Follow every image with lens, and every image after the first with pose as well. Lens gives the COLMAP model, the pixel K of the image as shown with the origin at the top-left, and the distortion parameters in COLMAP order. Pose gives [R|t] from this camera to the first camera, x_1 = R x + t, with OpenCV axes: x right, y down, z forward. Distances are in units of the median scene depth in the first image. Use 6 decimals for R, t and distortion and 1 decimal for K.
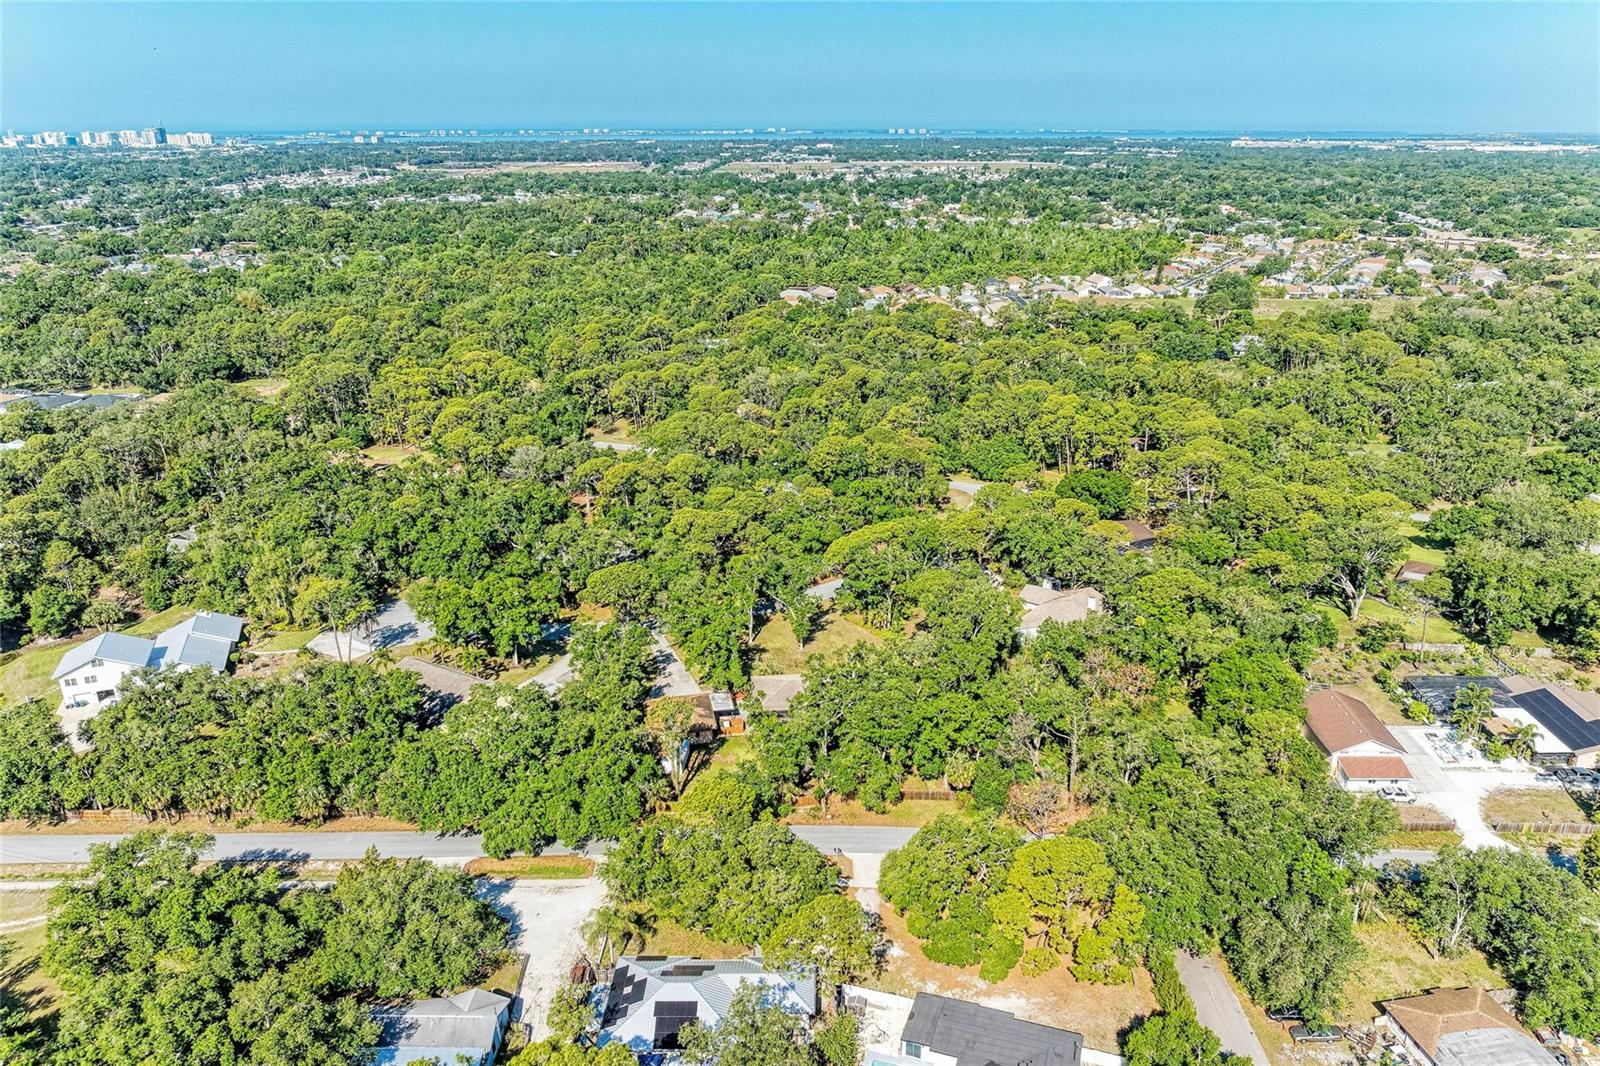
lens RADIAL K [[1115.6, 0, 811.9], [0, 1115.6, 534.2], [0, 0, 1]] dist [-0.024487, 0.010739]
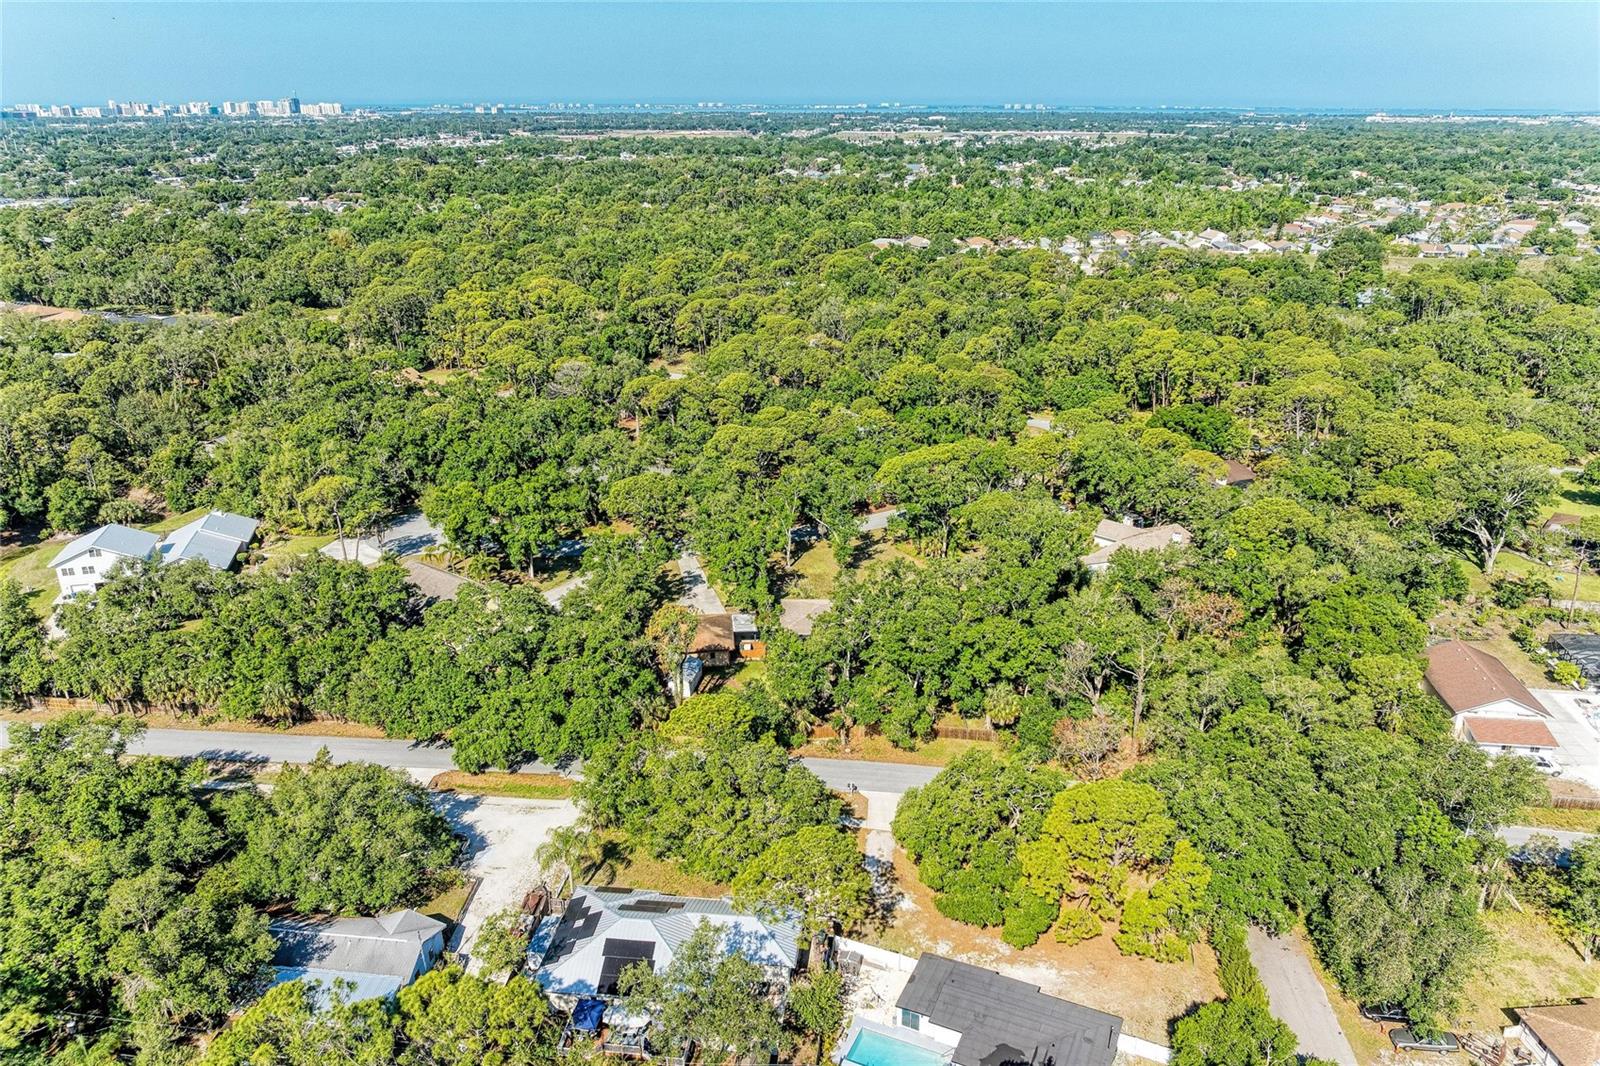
lens RADIAL K [[1115.6, 0, 808.2], [0, 1115.6, 535.2], [0, 0, 1]] dist [-0.024487, 0.010739]
pose [[0.995079, 0.041434, -0.090005, 0.044394], [-0.039630, 0.998978, 0.021742, 0.054520], [0.090814, -0.018068, 0.995704, 0.108823]]
